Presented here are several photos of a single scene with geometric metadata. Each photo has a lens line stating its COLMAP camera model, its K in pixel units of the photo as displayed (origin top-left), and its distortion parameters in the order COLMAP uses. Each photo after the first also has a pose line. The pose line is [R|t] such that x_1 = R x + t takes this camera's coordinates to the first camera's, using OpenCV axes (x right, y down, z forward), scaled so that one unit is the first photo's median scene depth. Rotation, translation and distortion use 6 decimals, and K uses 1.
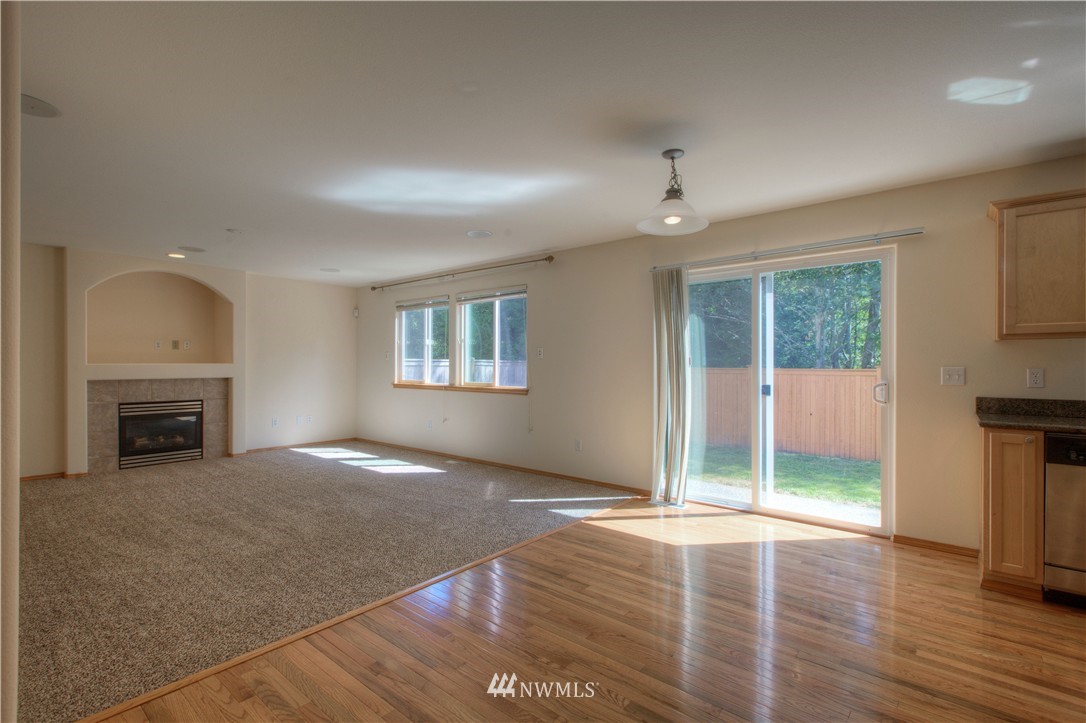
lens RADIAL K [[499.7, 0, 541.8], [0, 499.7, 362.0], [0, 0, 1]] dist [-0.006361, 0.000050]
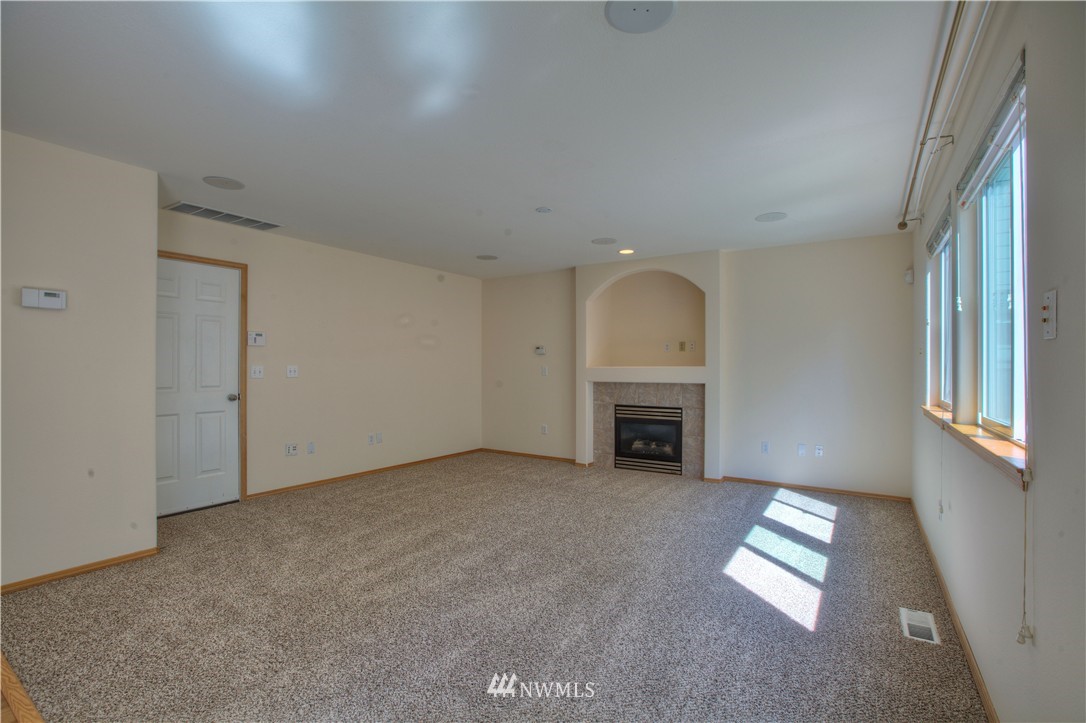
lens RADIAL K [[499.7, 0, 543.0], [0, 499.7, 369.3], [0, 0, 1]] dist [-0.006361, 0.000050]
pose [[0.136454, -0.002353, -0.990644, 0.172815], [0.000275, 0.999997, -0.002338, 0.010780], [0.990646, 0.000046, 0.136454, 0.703628]]
